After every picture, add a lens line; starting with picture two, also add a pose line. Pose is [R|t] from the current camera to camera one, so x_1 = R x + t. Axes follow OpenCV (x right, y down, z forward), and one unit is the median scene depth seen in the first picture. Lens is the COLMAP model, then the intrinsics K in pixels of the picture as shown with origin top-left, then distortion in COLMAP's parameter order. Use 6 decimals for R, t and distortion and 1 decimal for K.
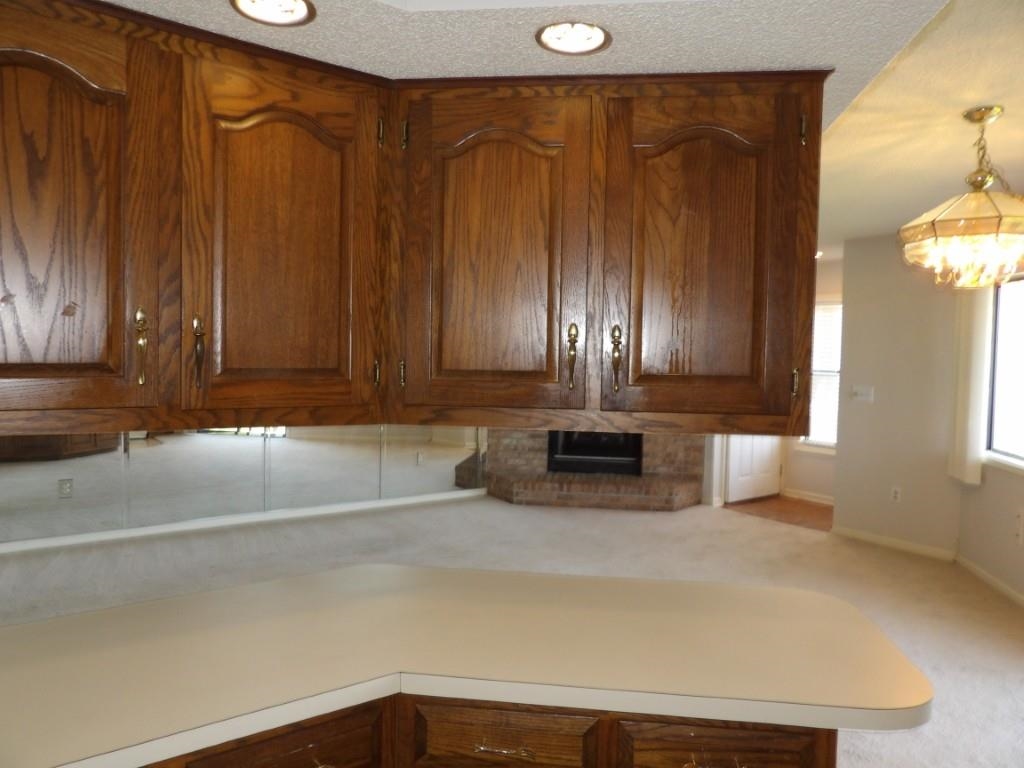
lens RADIAL K [[741.2, 0, 507.6], [0, 741.2, 383.5], [0, 0, 1]] dist [-0.027765, 0.039315]
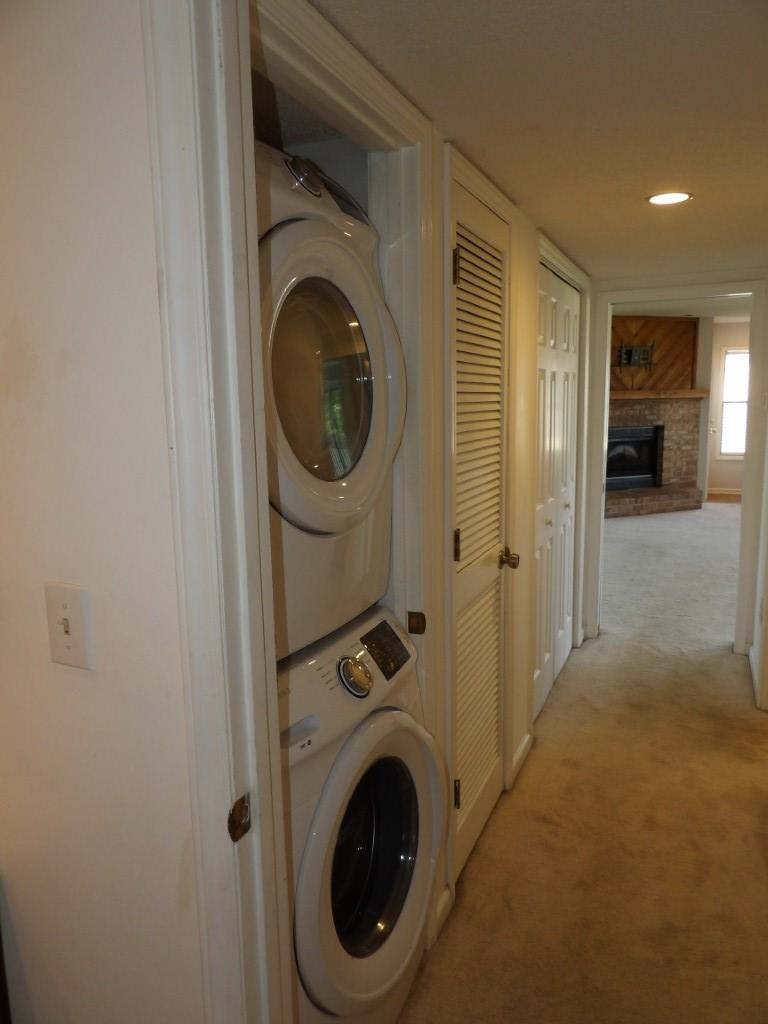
lens RADIAL K [[741.2, 0, 387.9], [0, 741.2, 513.5], [0, 0, 1]] dist [-0.027765, 0.039315]
pose [[0.851449, -0.114925, 0.511691, -0.925101], [0.058529, 0.990422, 0.125057, -0.021648], [-0.521162, -0.076531, 0.850020, 0.133735]]
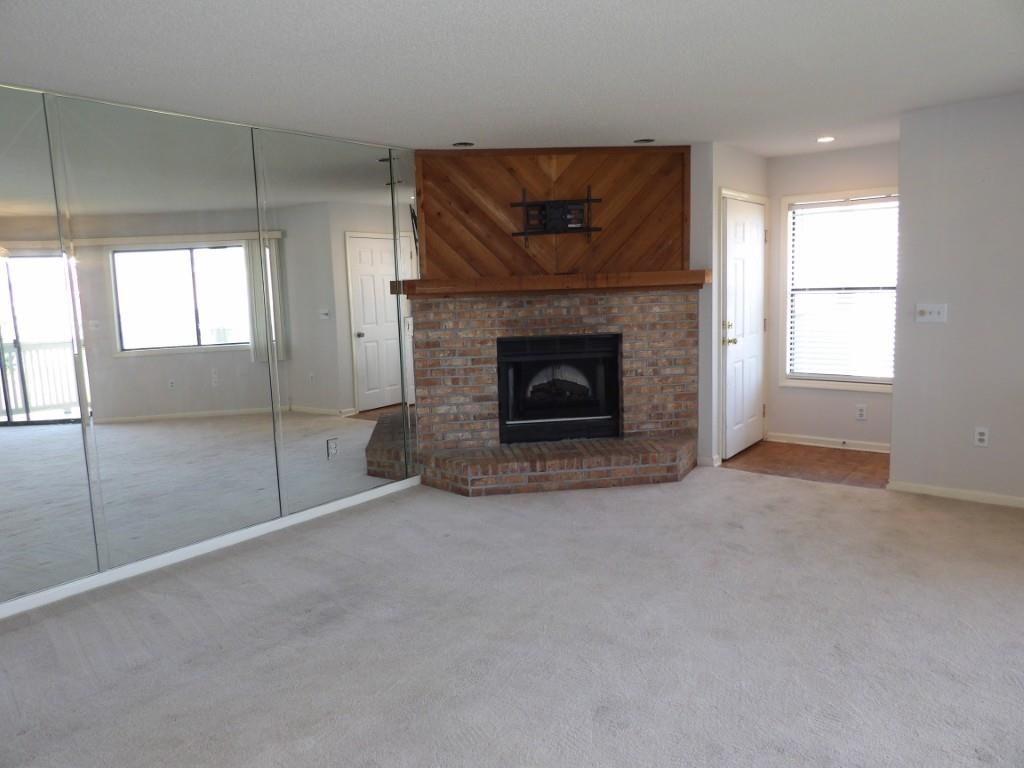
lens RADIAL K [[741.2, 0, 511.3], [0, 741.2, 380.0], [0, 0, 1]] dist [-0.027765, 0.039315]
pose [[0.959866, -0.086281, 0.266859, -0.133685], [0.064653, 0.993948, 0.088813, -0.011027], [-0.272906, -0.067996, 0.959635, 0.299087]]
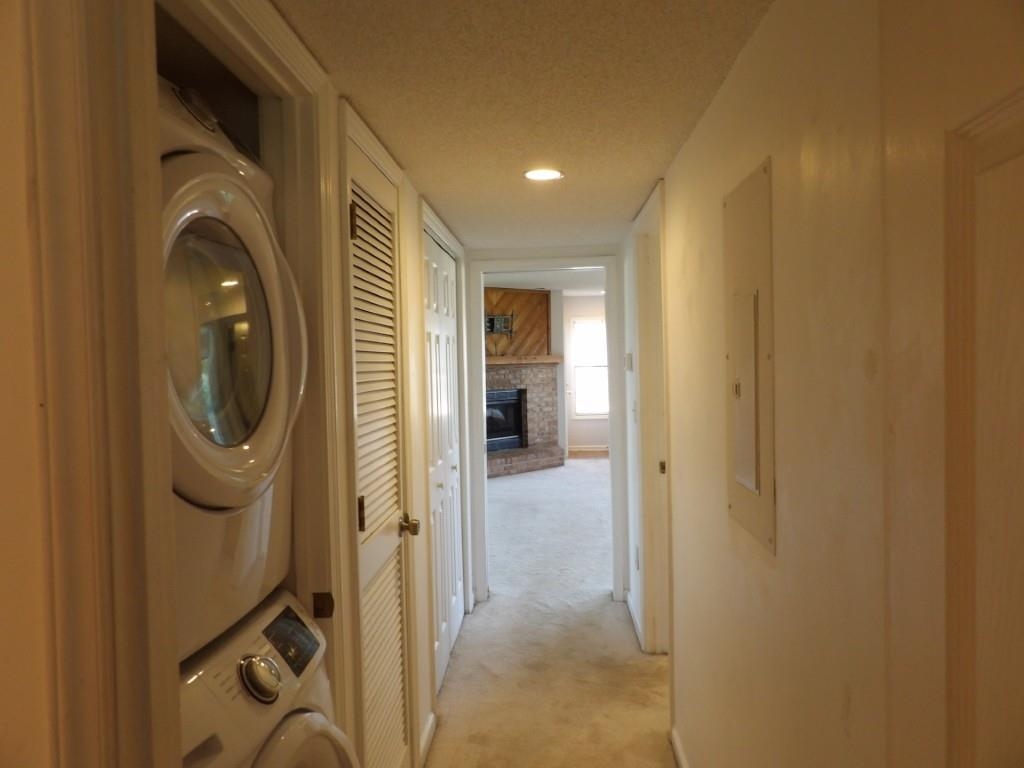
lens RADIAL K [[741.2, 0, 509.1], [0, 741.2, 375.8], [0, 0, 1]] dist [-0.027765, 0.039315]
pose [[0.625551, -0.051338, 0.778493, -0.927478], [0.074032, 0.997236, 0.006276, -0.019349], [-0.776663, 0.053707, 0.627622, 0.150743]]
